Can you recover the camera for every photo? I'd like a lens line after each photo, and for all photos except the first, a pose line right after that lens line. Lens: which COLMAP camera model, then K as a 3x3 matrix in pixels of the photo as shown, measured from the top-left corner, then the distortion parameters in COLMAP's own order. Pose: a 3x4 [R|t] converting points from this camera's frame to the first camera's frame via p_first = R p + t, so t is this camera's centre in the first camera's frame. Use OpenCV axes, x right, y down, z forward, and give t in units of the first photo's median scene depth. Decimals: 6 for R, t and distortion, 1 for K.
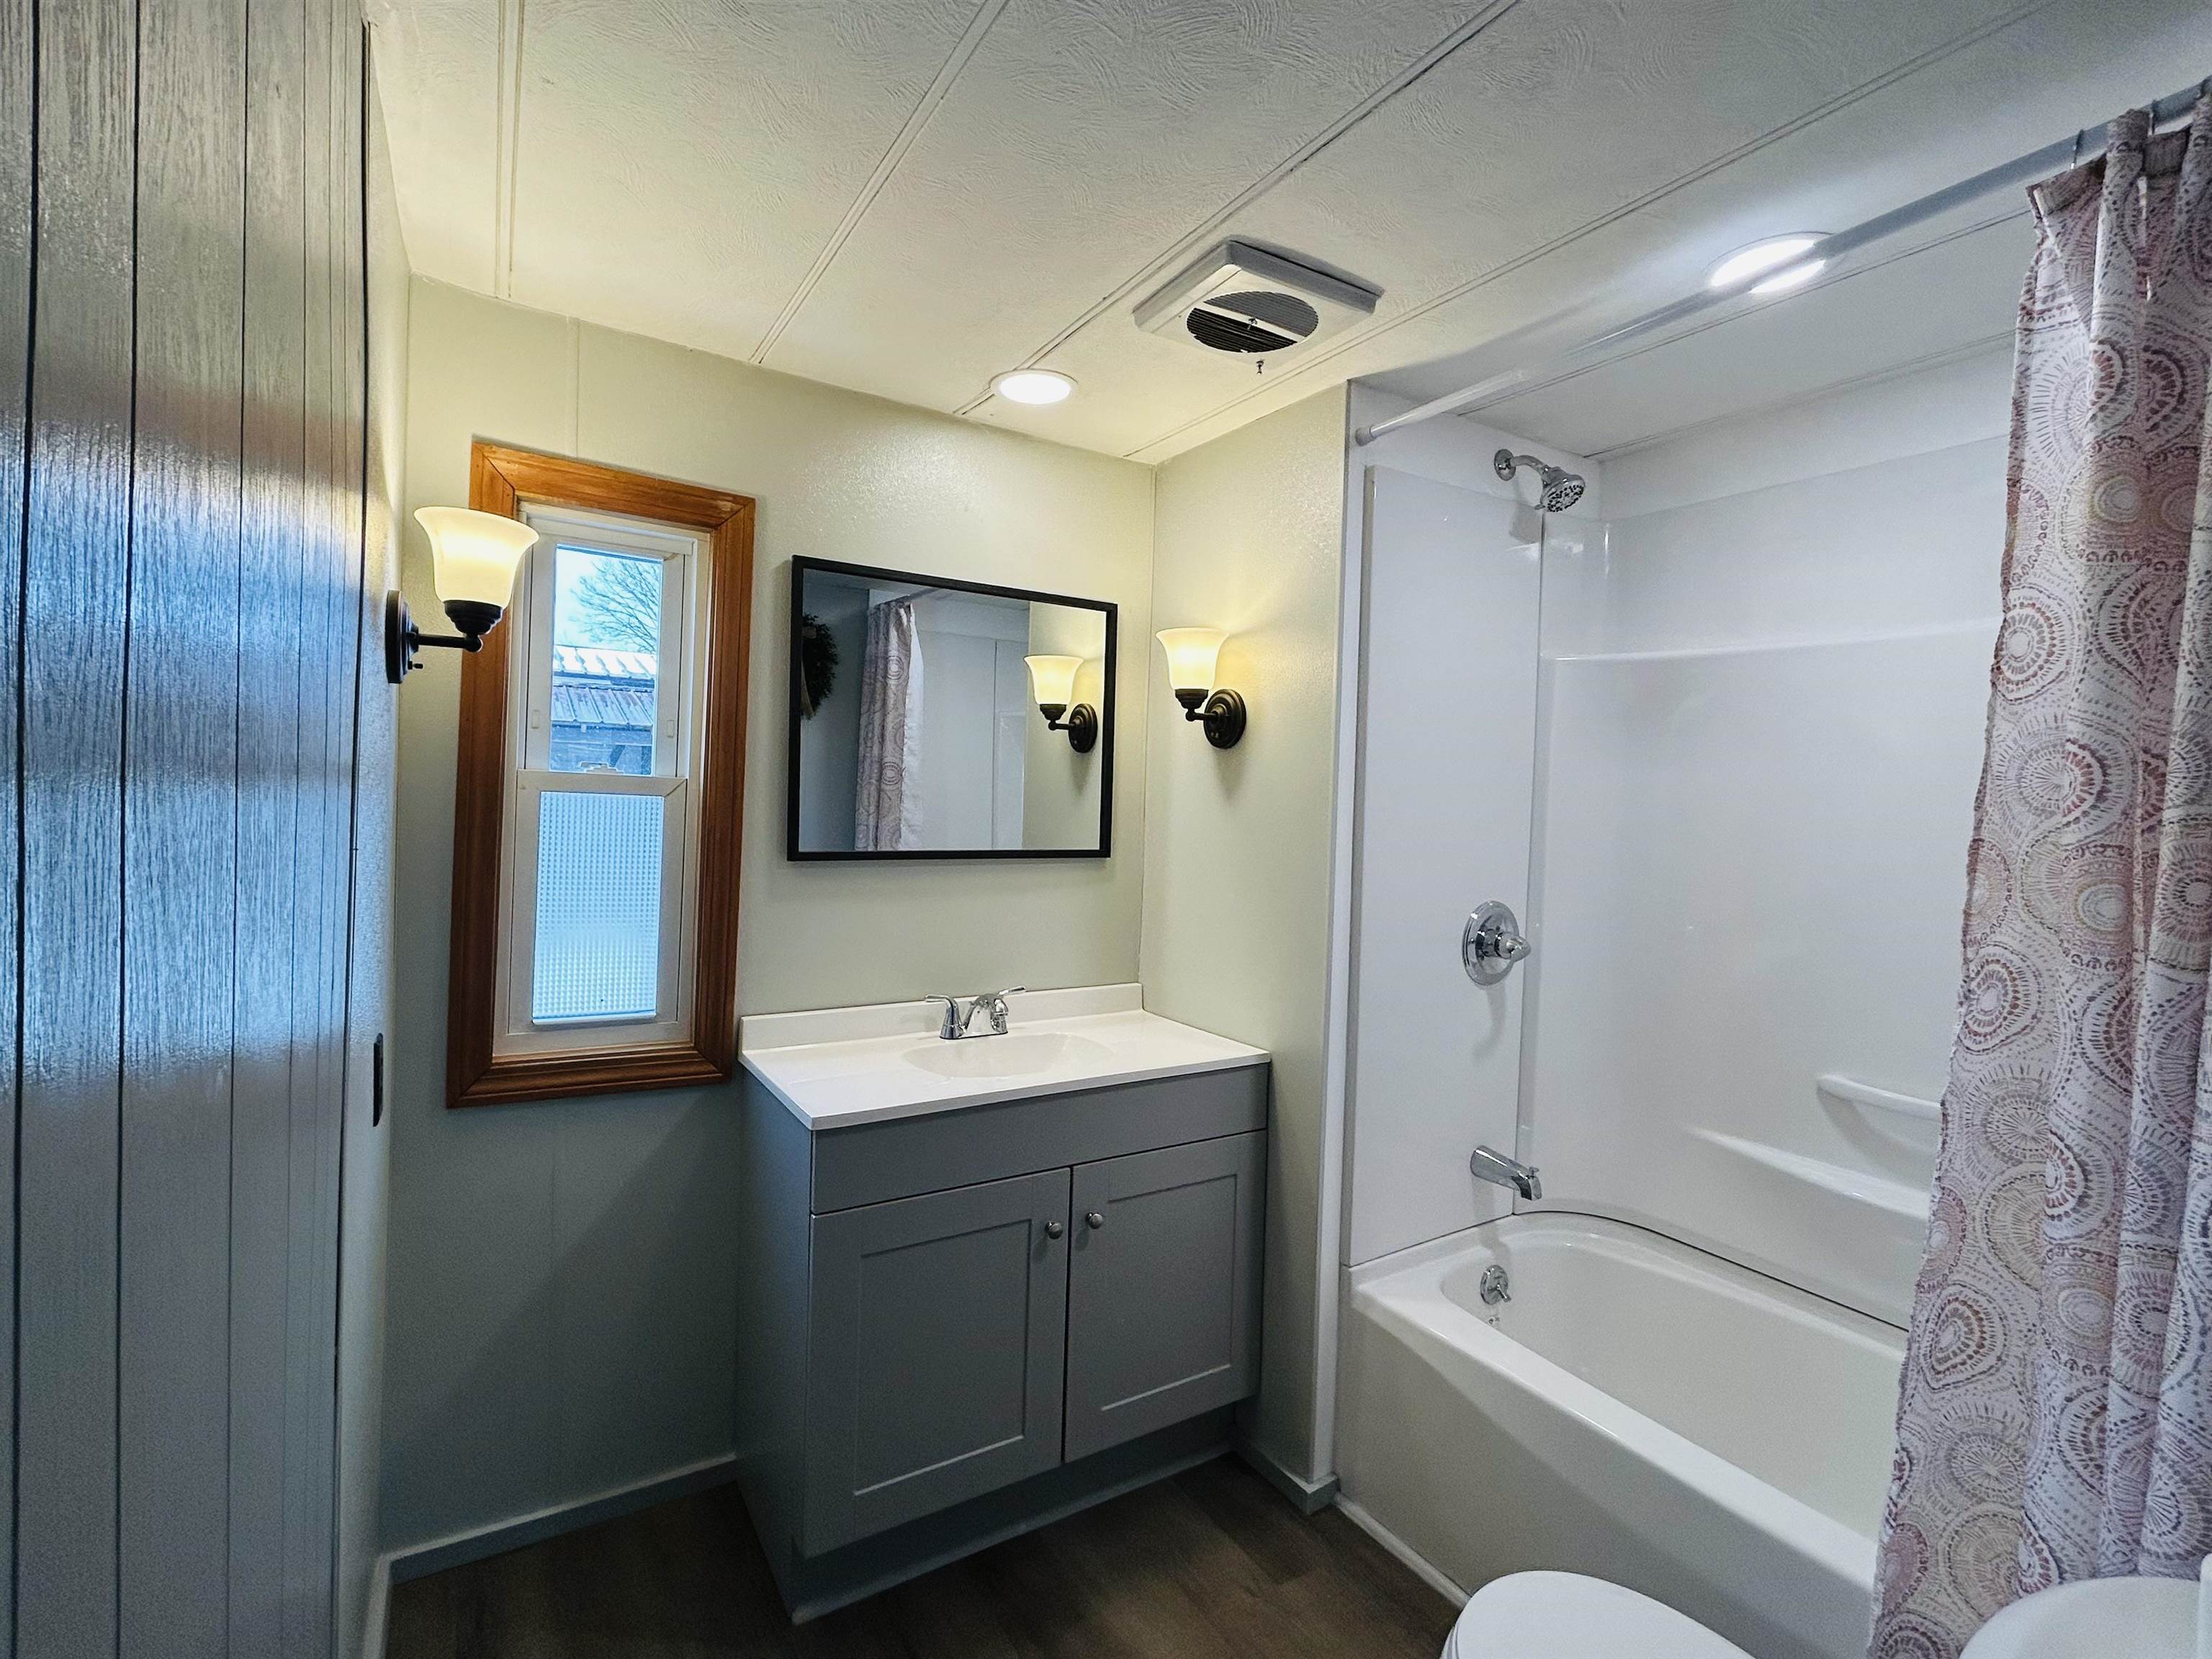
lens RADIAL K [[998.4, 0, 1107.5], [0, 998.4, 823.3], [0, 0, 1]] dist [0.001961, -0.000585]
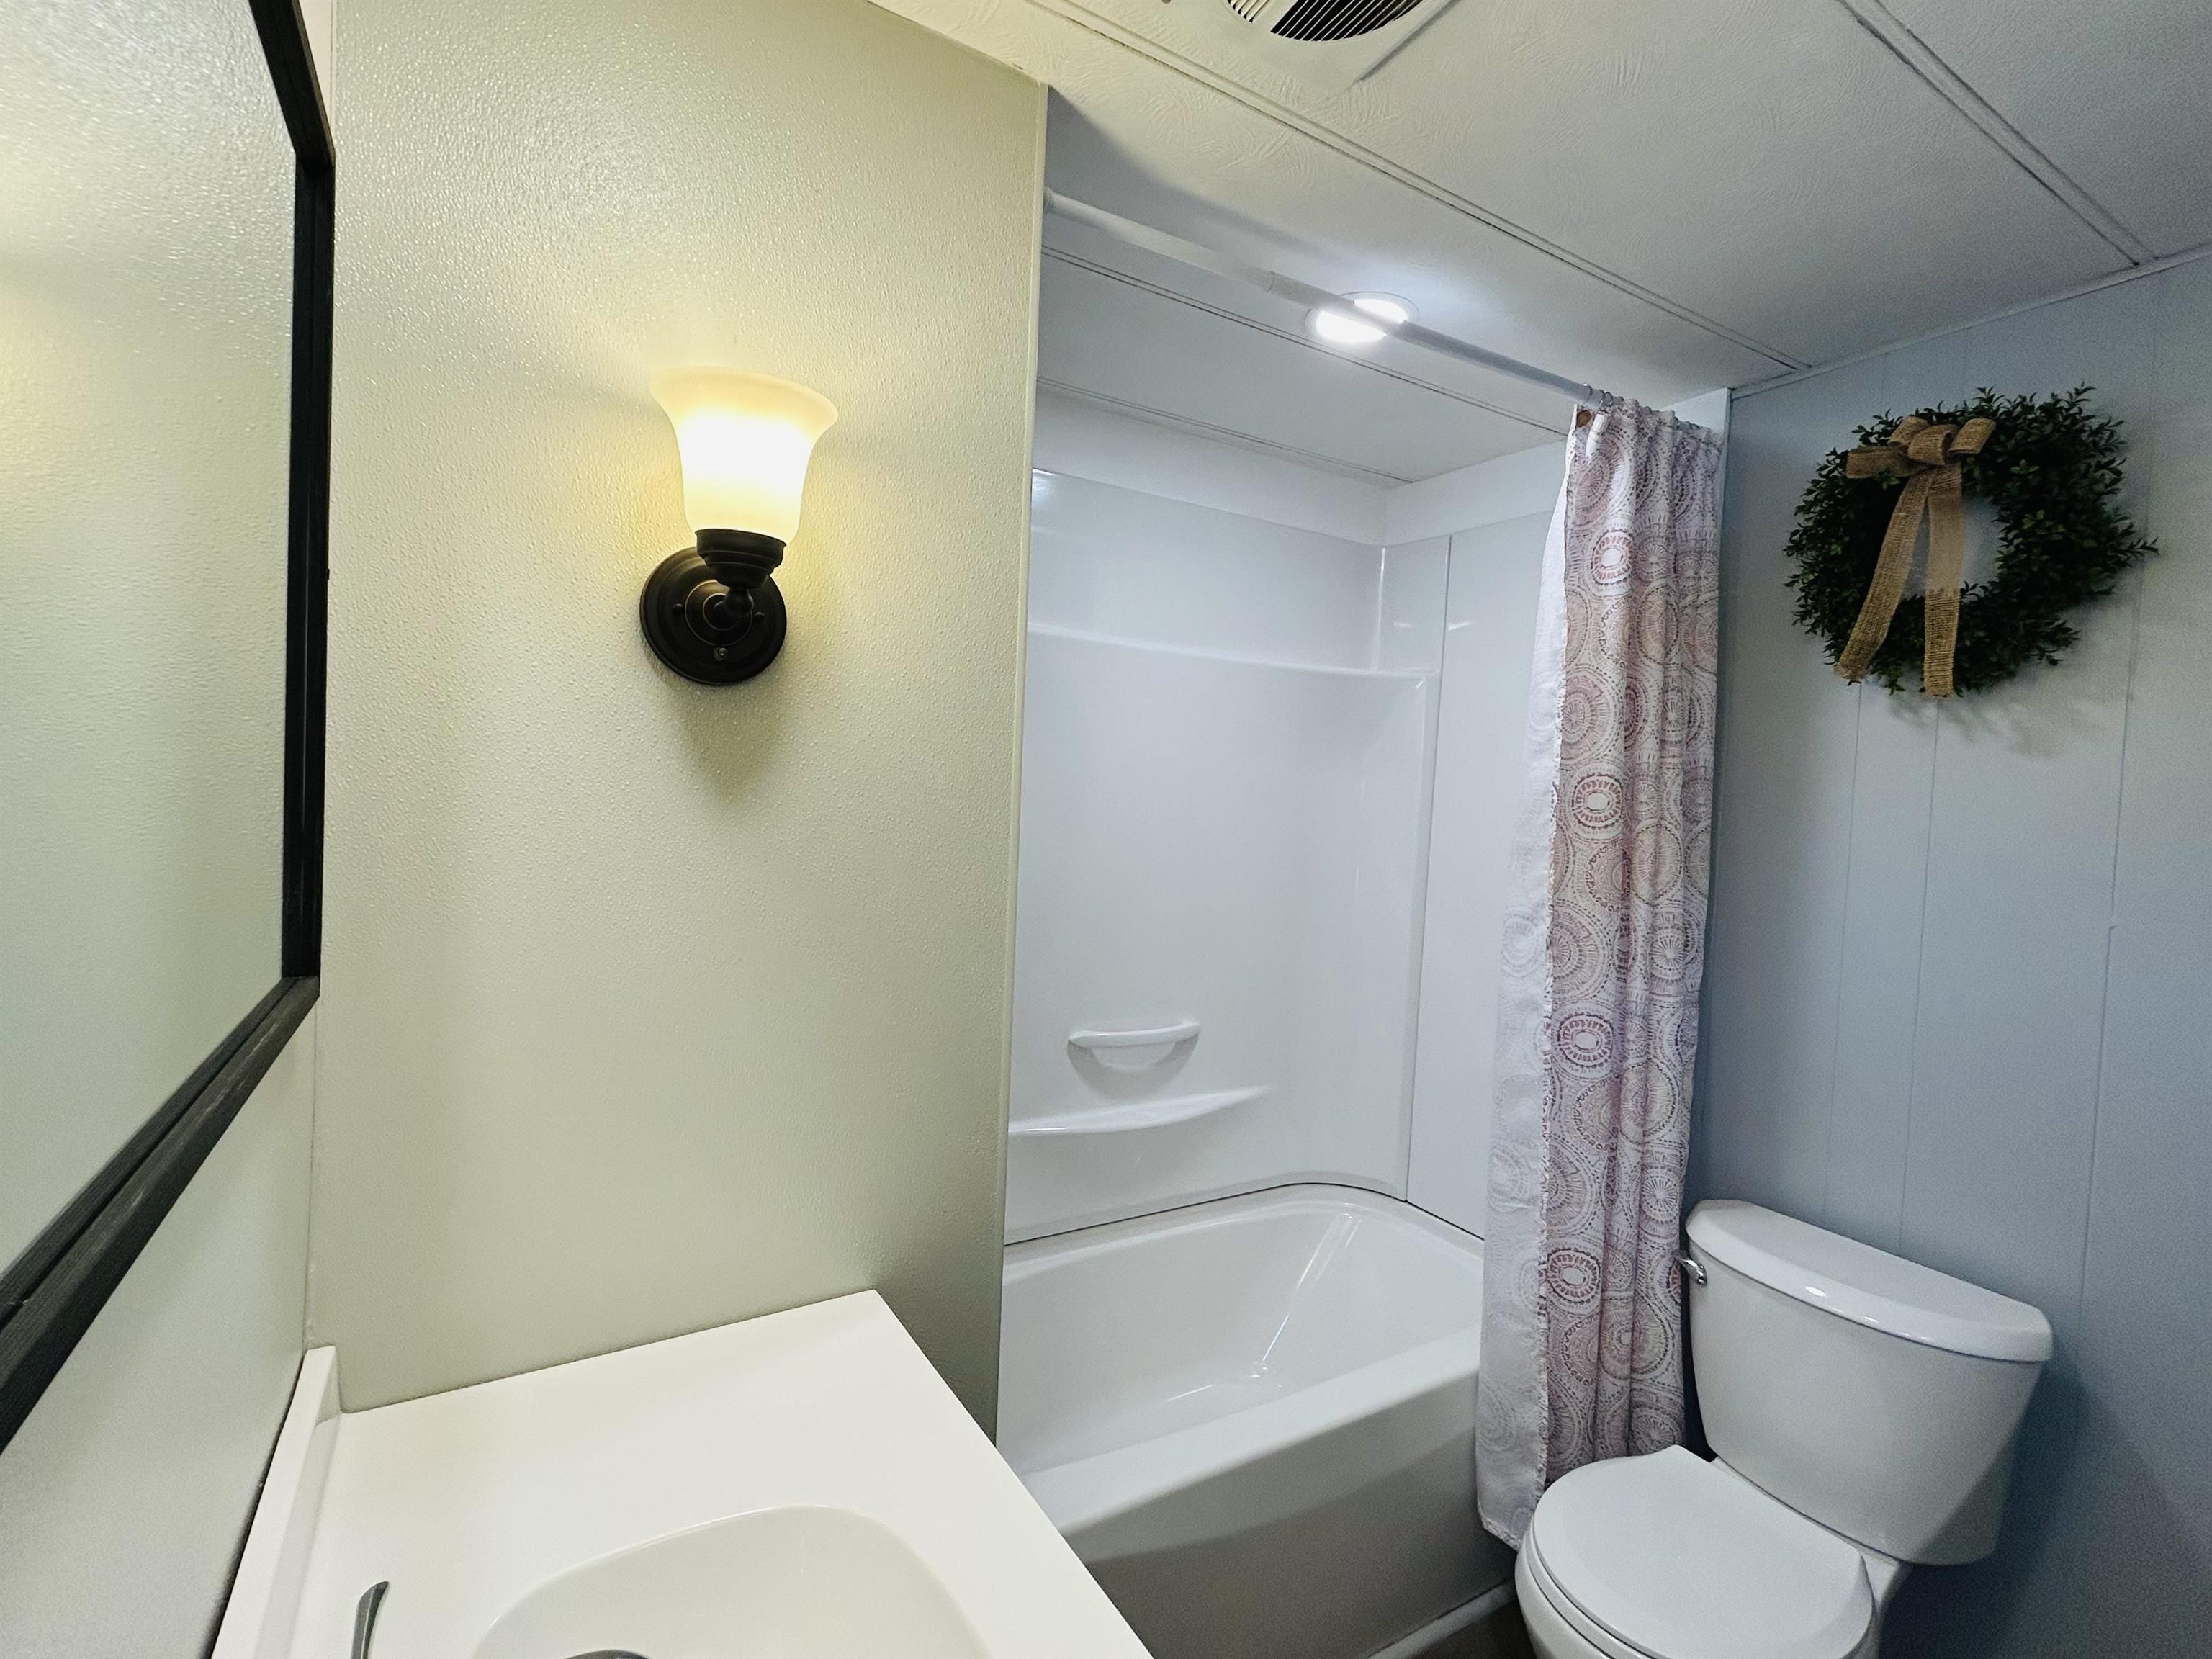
lens RADIAL K [[992.2, 0, 1107.9], [0, 992.2, 823.2], [0, 0, 1]] dist [-0.000708, 0.000194]
pose [[0.025790, -0.063578, 0.997644, -0.361206], [-0.011930, 0.997885, 0.063902, -0.051231], [-0.999596, -0.013550, 0.024977, 0.943786]]
